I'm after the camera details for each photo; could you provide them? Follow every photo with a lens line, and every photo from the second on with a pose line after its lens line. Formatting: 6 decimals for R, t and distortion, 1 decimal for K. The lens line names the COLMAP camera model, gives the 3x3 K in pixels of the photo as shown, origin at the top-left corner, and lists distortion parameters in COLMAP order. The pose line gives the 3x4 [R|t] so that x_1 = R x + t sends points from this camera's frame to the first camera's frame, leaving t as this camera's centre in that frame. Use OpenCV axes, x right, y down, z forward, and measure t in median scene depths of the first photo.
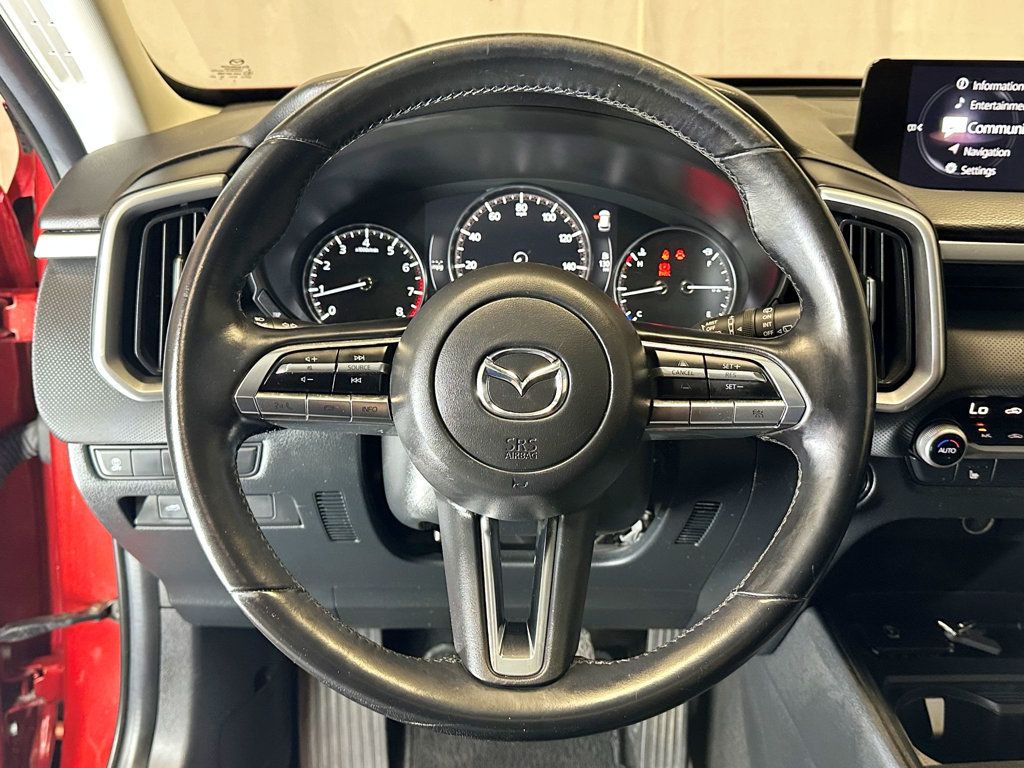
lens RADIAL K [[994.0, 0, 530.8], [0, 994.0, 379.5], [0, 0, 1]] dist [0.146522, -0.325197]
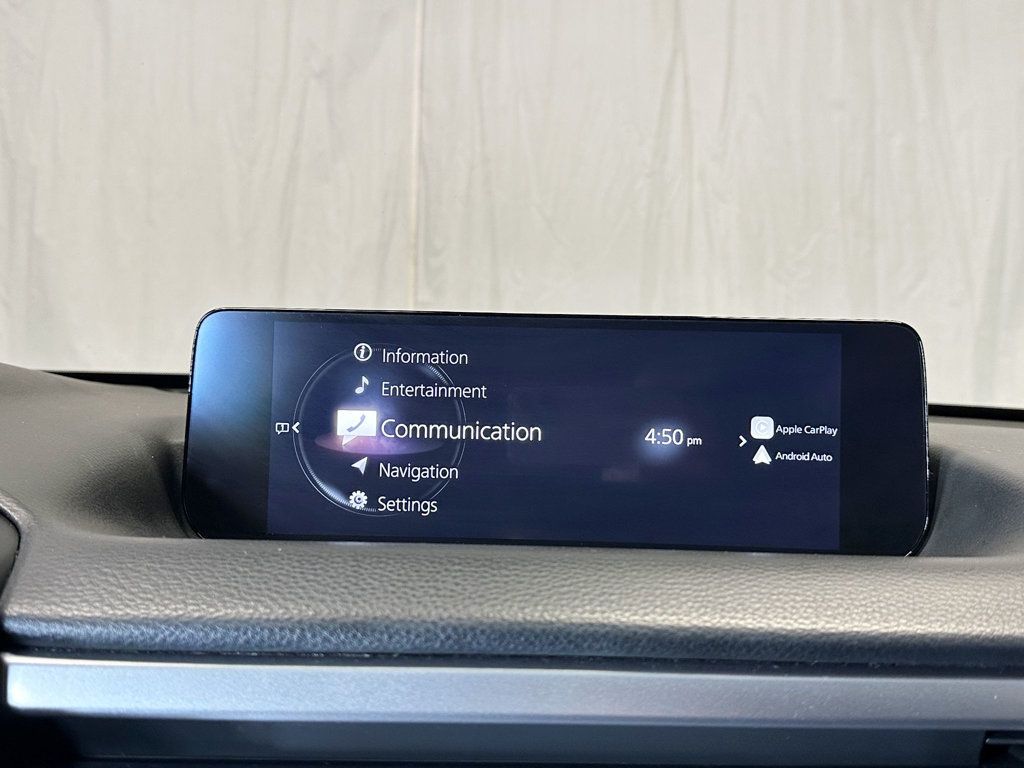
lens RADIAL K [[994.0, 0, 530.8], [0, 994.0, 379.5], [0, 0, 1]] dist [0.146522, -0.325197]
pose [[0.997713, 0.016857, 0.065452, 0.477974], [0.006402, 0.940474, -0.339806, -0.086504], [-0.067284, 0.339448, 0.938215, 0.466766]]
